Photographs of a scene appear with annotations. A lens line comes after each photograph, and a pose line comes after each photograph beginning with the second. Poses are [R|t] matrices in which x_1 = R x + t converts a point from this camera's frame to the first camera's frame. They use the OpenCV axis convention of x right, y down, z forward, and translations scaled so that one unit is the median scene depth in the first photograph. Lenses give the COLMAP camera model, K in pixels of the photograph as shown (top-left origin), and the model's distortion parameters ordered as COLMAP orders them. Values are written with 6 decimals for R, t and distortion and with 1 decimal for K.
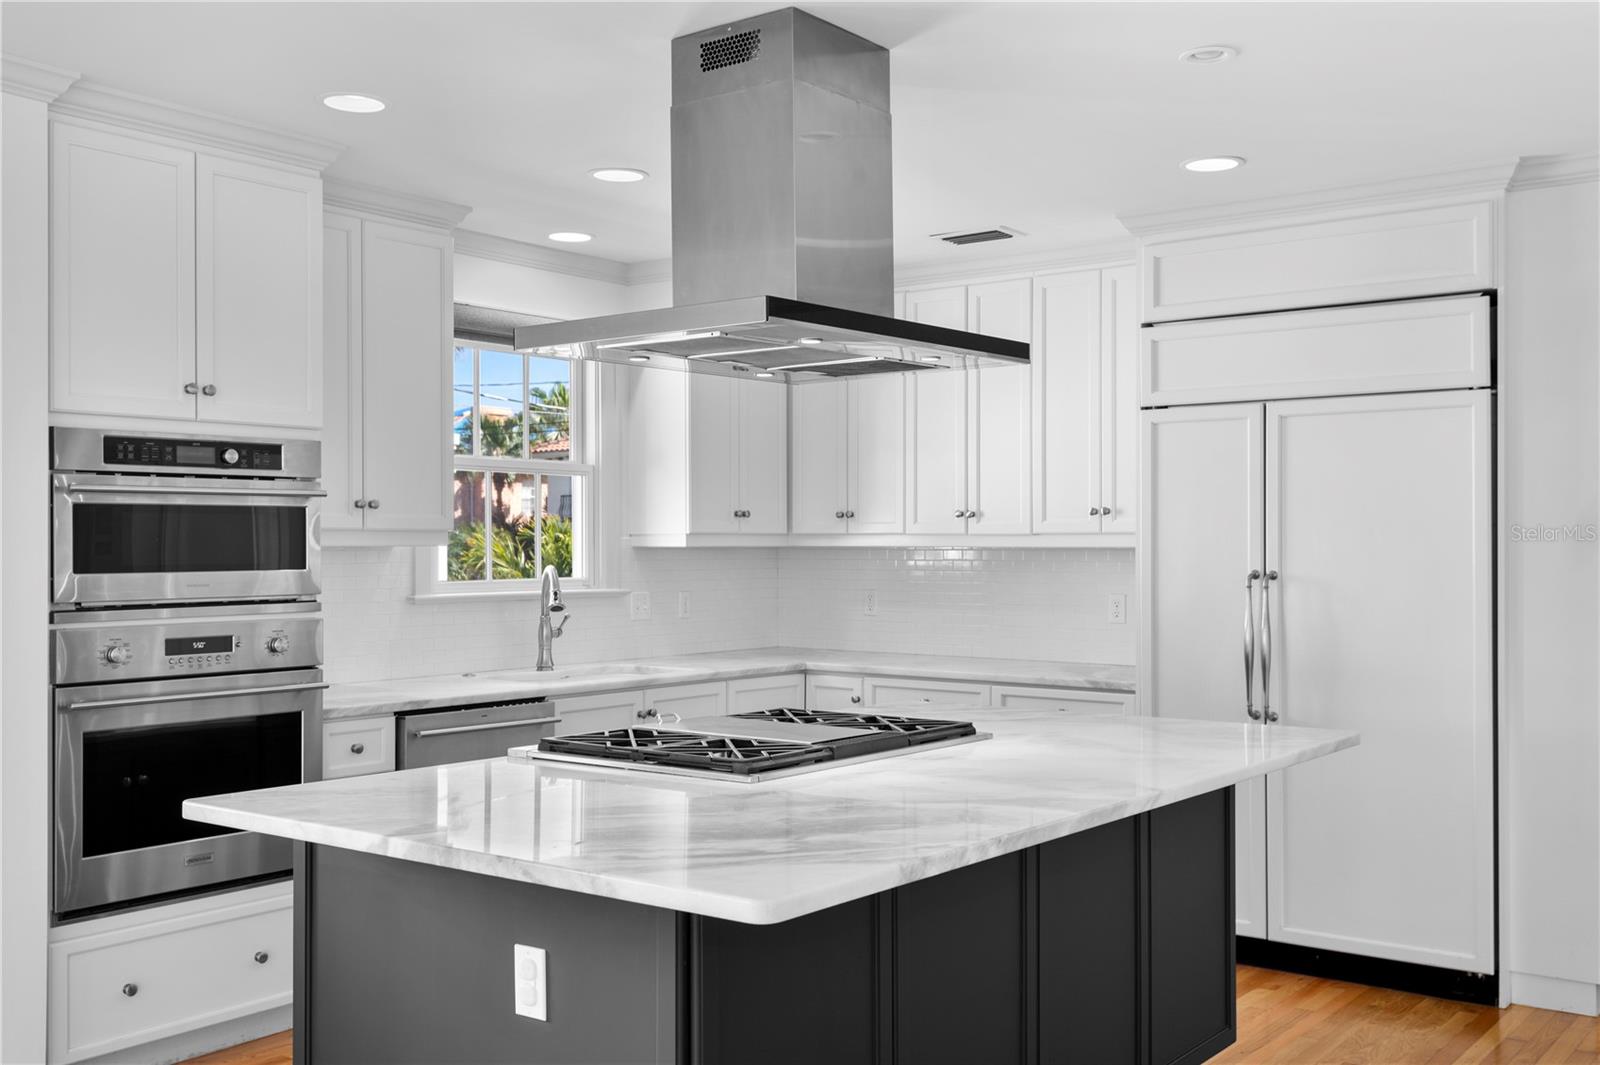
lens RADIAL K [[1544.7, 0, 800.0], [0, 1544.7, 532.5], [0, 0, 1]] dist [0.007456, -0.002964]
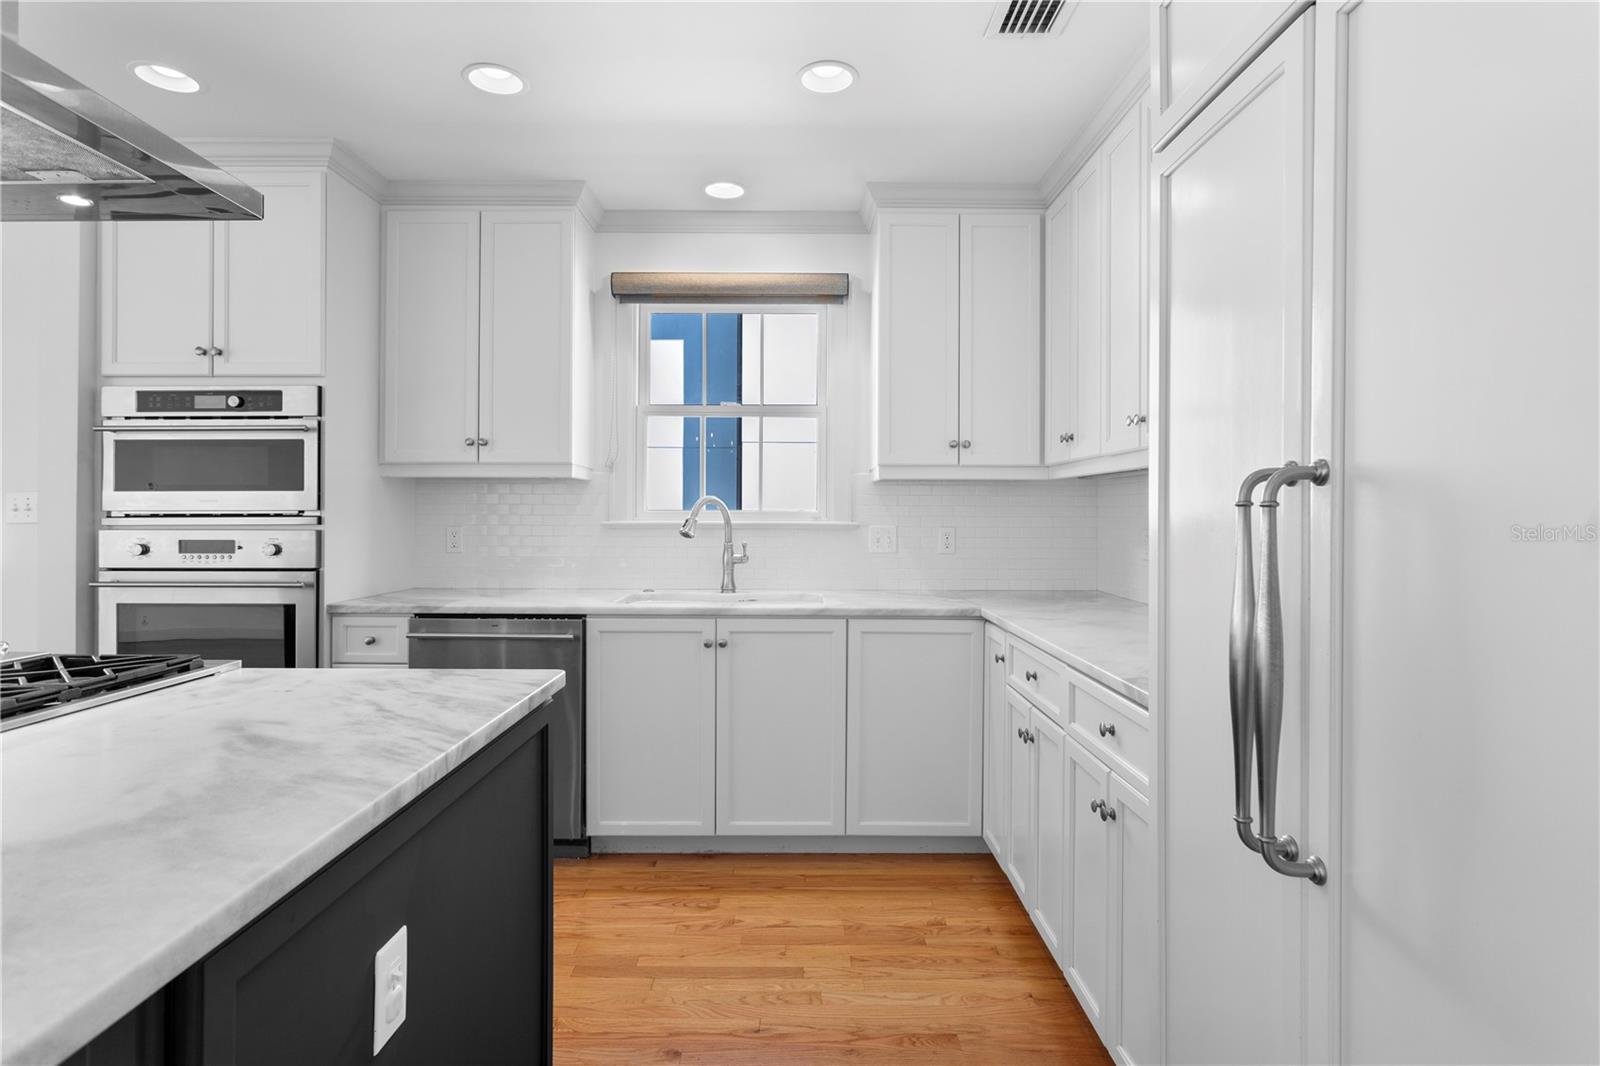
lens RADIAL K [[803.5, 0, 781.4], [0, 803.5, 513.9], [0, 0, 1]] dist [0.002531, 0.000684]
pose [[0.606368, 0.001360, -0.795183, 0.364134], [0.003235, 0.999986, 0.004176, 0.035519], [0.795177, -0.005105, 0.606355, 0.788493]]
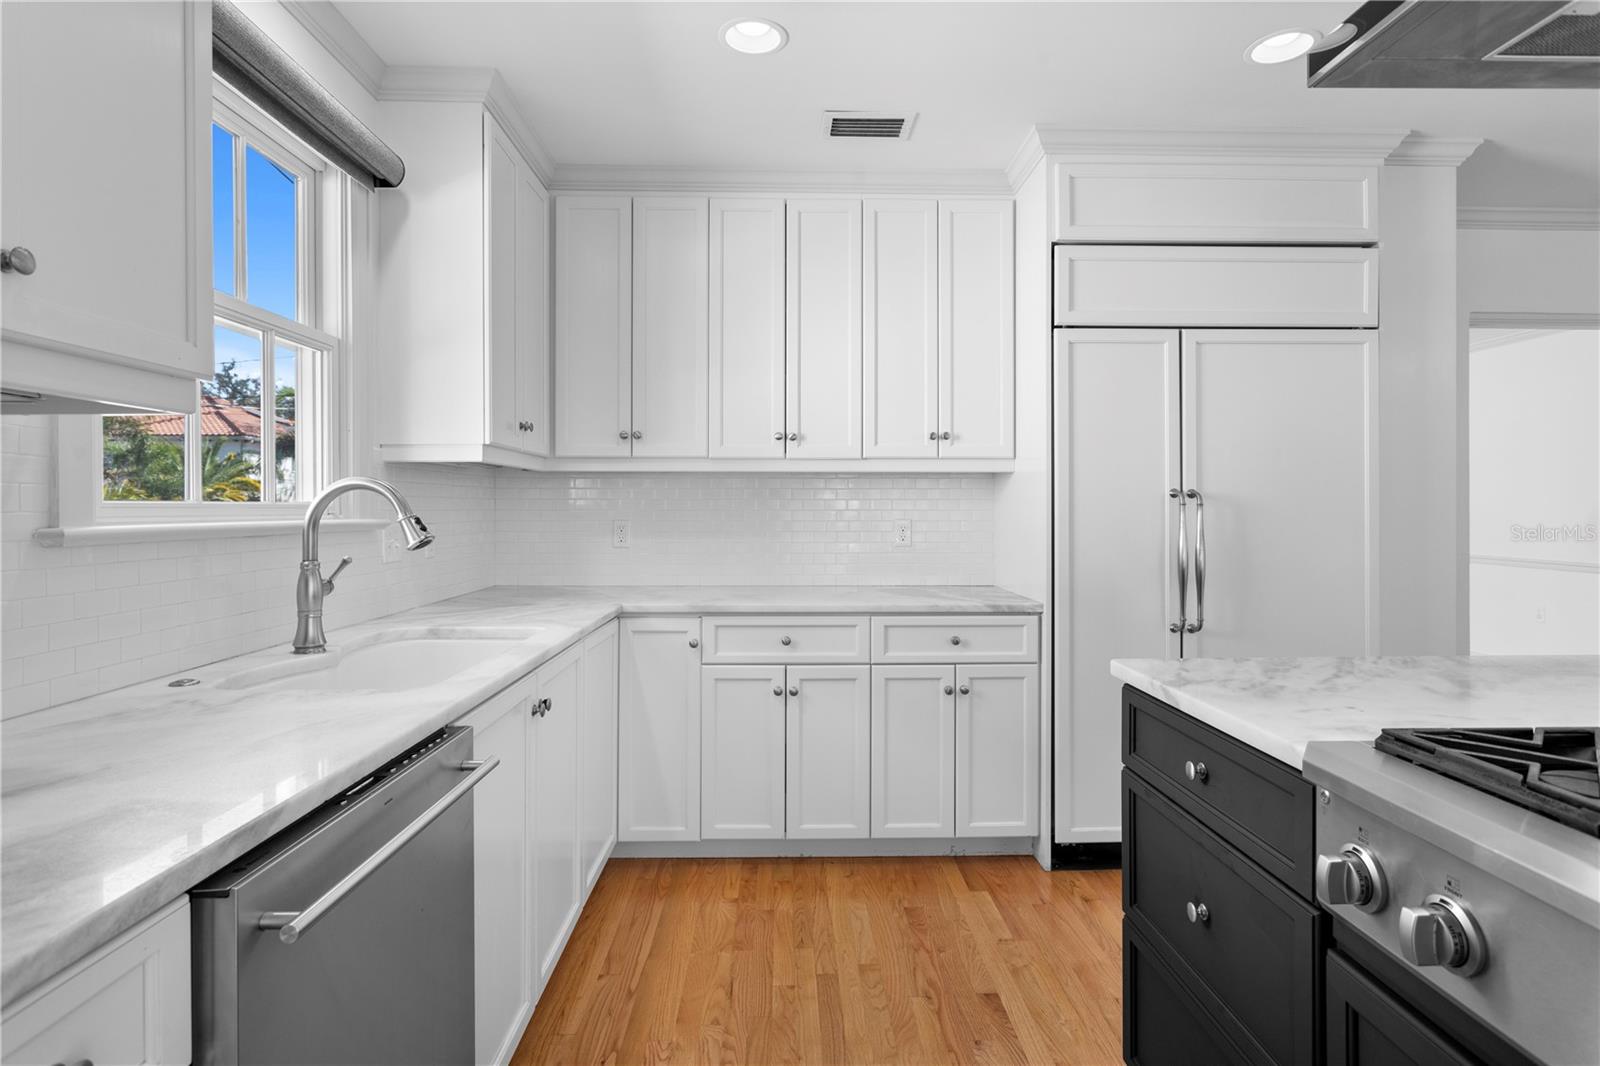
lens RADIAL K [[820.3, 0, 804.6], [0, 820.3, 510.6], [0, 0, 1]] dist [-0.018528, 0.000436]
pose [[0.778515, -0.001863, 0.627624, -0.246492], [-0.004715, 0.999950, 0.008817, 0.035643], [-0.627609, -0.009823, 0.778467, 0.733970]]
